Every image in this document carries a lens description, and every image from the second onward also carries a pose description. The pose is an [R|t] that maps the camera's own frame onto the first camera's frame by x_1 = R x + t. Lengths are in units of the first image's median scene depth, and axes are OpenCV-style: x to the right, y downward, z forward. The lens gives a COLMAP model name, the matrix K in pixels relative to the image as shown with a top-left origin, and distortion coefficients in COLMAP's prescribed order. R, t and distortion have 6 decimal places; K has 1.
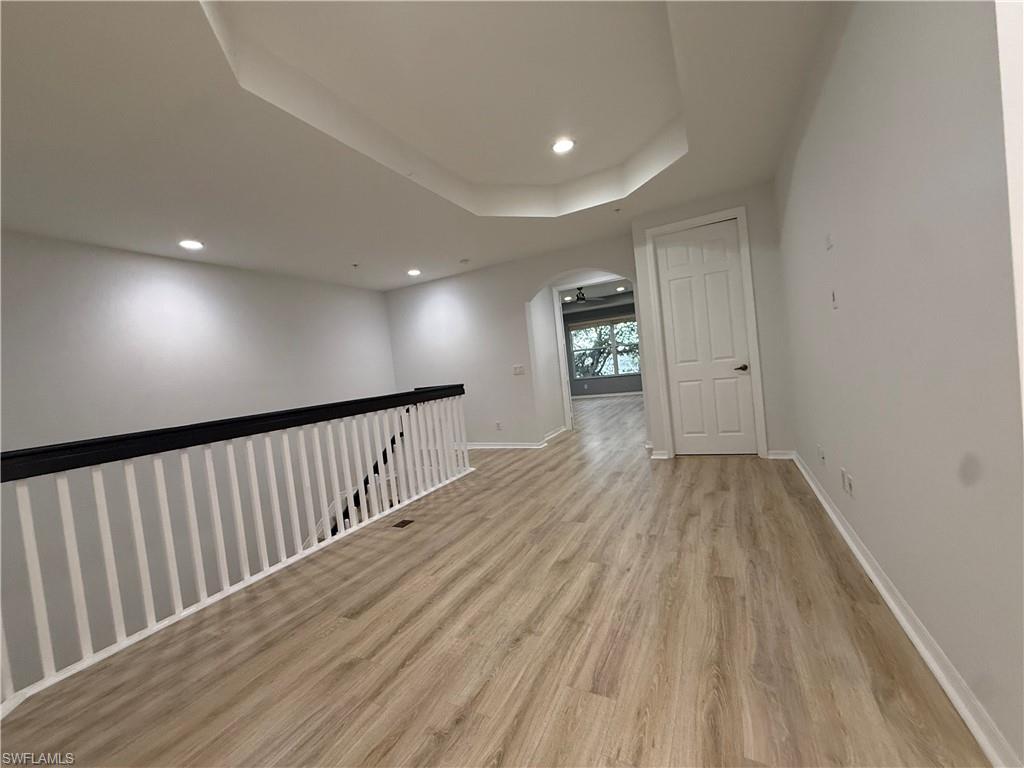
lens RADIAL K [[410.8, 0, 510.8], [0, 410.8, 381.3], [0, 0, 1]] dist [0.000519, 0.000591]
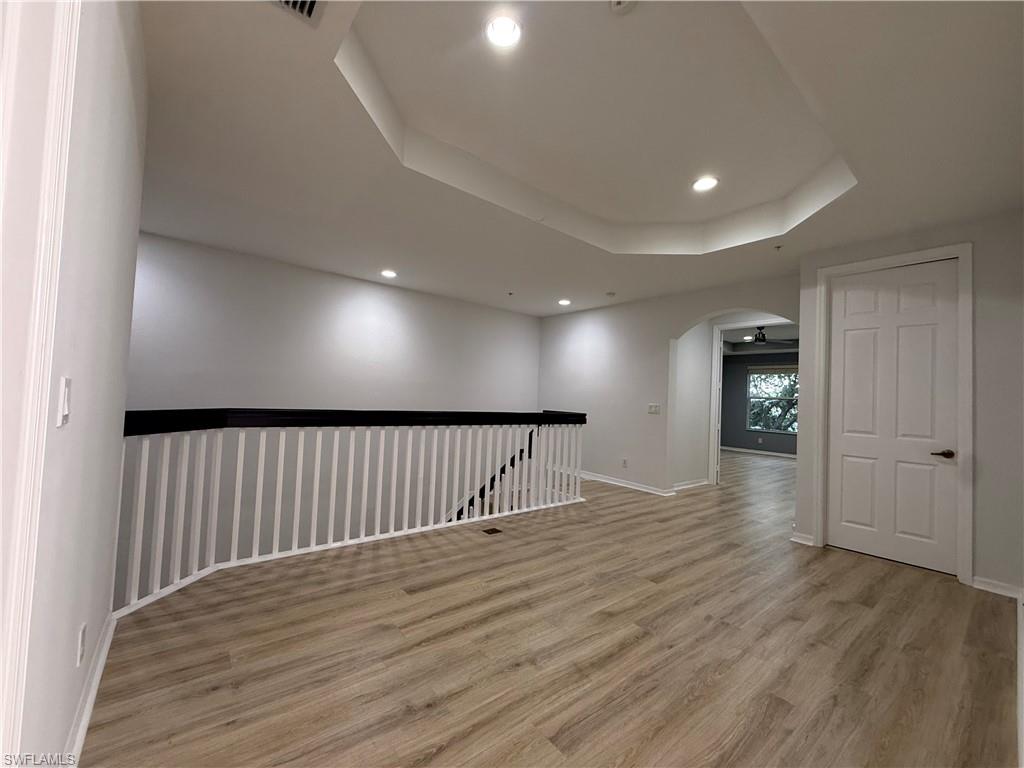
lens RADIAL K [[410.8, 0, 511.2], [0, 410.8, 380.9], [0, 0, 1]] dist [0.000519, 0.000591]
pose [[0.903777, 0.132528, -0.406968, 0.184295], [-0.156061, 0.987431, -0.025018, -0.029991], [0.398537, 0.086122, 0.913100, -0.011561]]
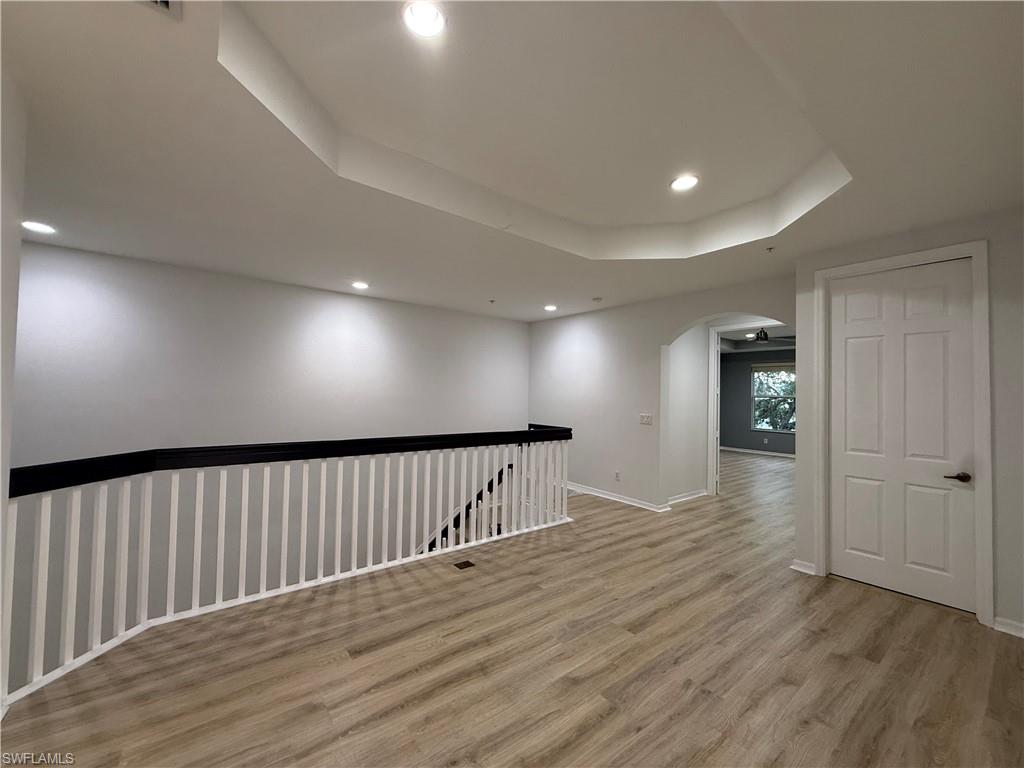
lens RADIAL K [[410.8, 0, 510.6], [0, 410.8, 381.3], [0, 0, 1]] dist [0.000519, 0.000591]
pose [[0.899226, 0.113734, -0.422441, 0.228677], [-0.131826, 0.991177, -0.013757, -0.109227], [0.417149, 0.068060, 0.906286, 0.103710]]
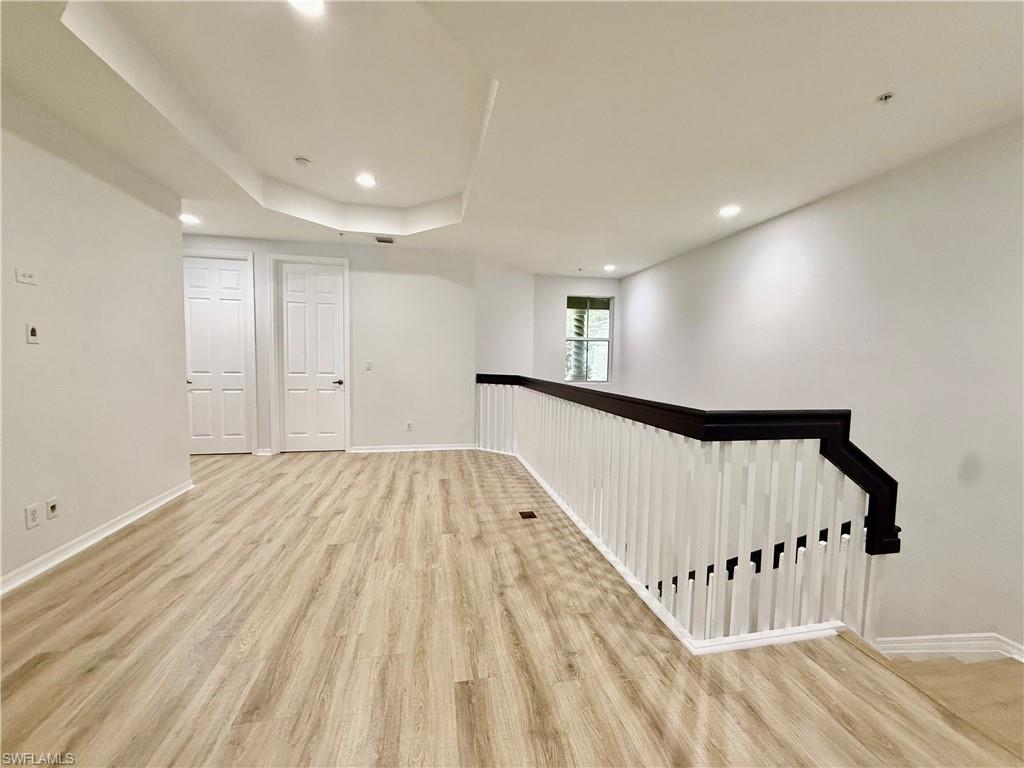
lens RADIAL K [[410.8, 0, 510.6], [0, 410.8, 387.0], [0, 0, 1]] dist [0.000519, 0.000591]
pose [[-0.779451, 0.139653, -0.610699, 0.348343], [0.050367, 0.985650, 0.161112, -0.124046], [0.624435, 0.094820, -0.775300, 1.803794]]
